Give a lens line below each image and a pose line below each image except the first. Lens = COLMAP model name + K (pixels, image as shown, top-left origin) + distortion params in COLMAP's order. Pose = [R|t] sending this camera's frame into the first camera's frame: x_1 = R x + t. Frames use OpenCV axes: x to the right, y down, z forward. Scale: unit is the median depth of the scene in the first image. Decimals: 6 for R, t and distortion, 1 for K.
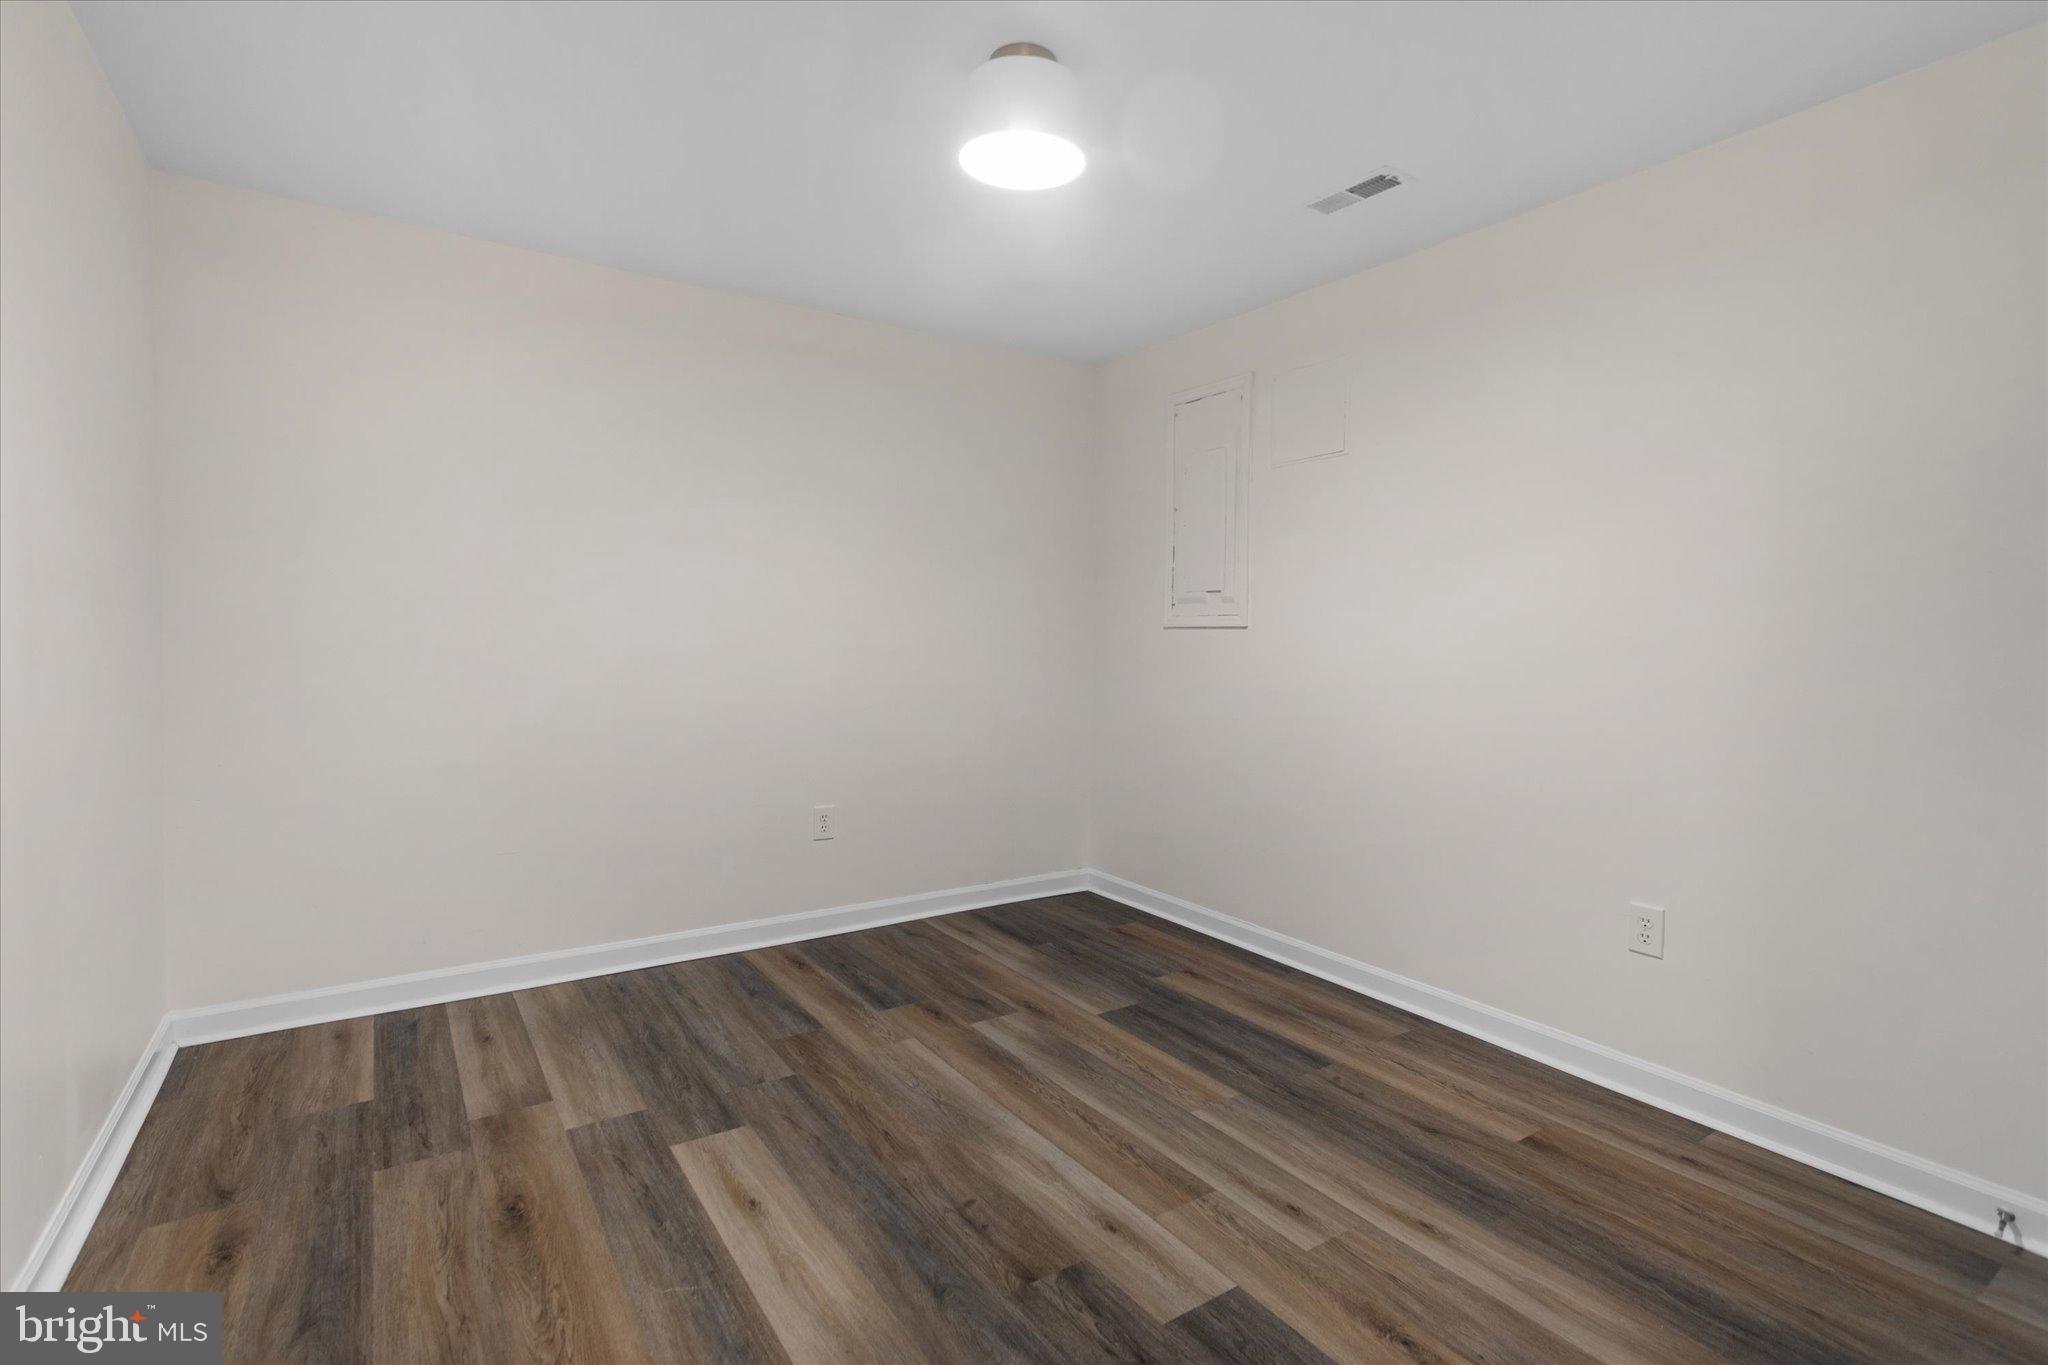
lens RADIAL K [[967.8, 0, 1030.9], [0, 967.8, 655.3], [0, 0, 1]] dist [0.006747, 0.001288]
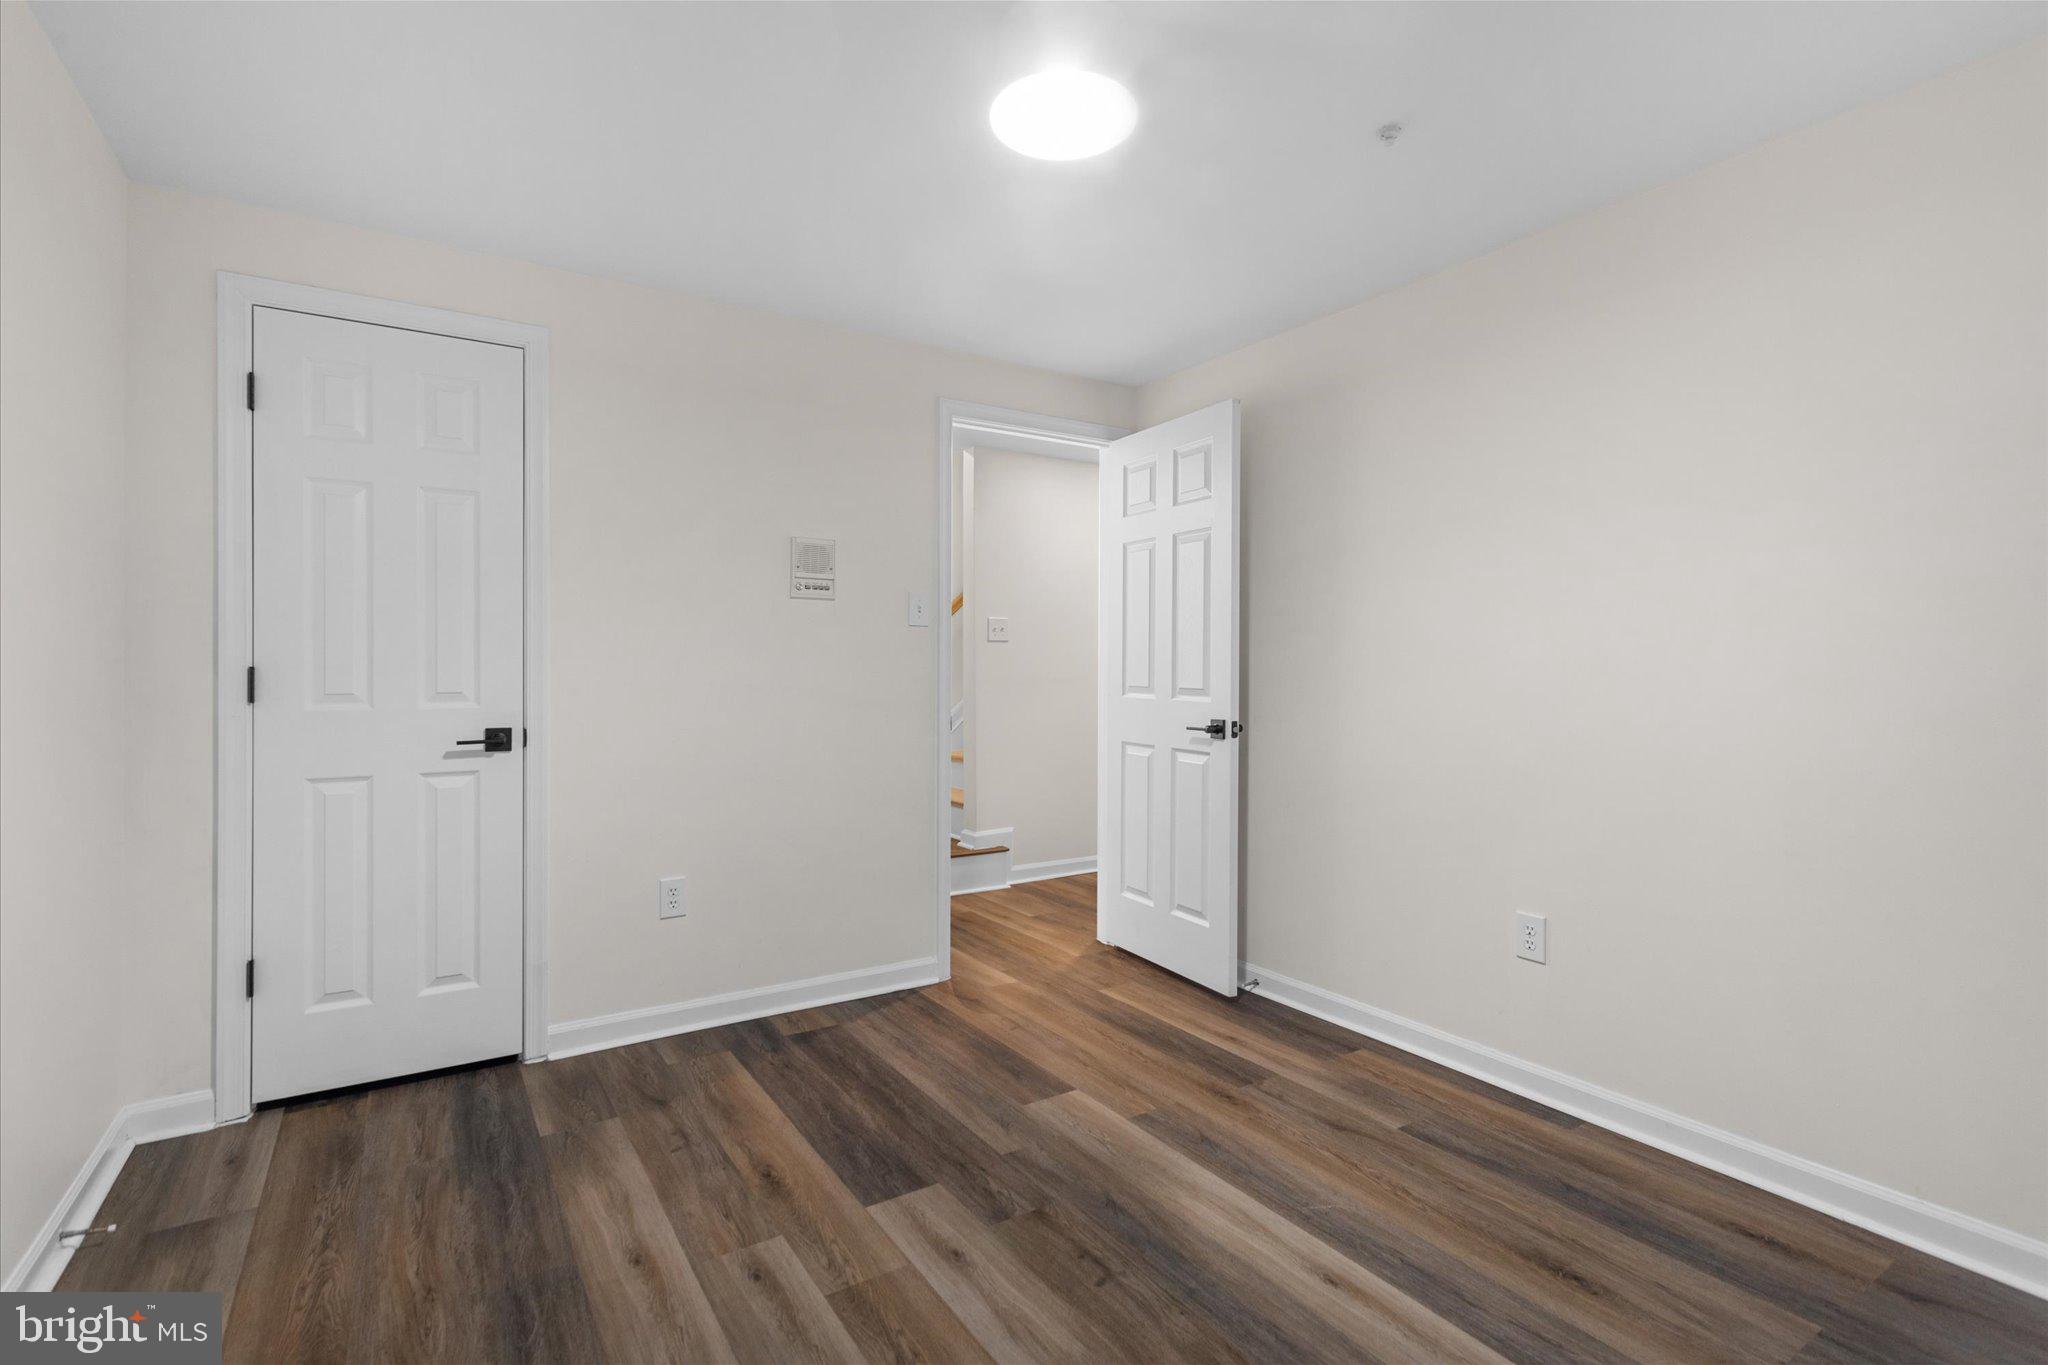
lens RADIAL K [[967.8, 0, 1030.9], [0, 967.8, 655.3], [0, 0, 1]] dist [0.006747, 0.001288]
pose [[-0.999731, -0.015959, 0.016839, -0.002045], [-0.015894, 0.999866, 0.003990, -0.040927], [-0.016900, 0.003721, -0.999850, 1.986570]]
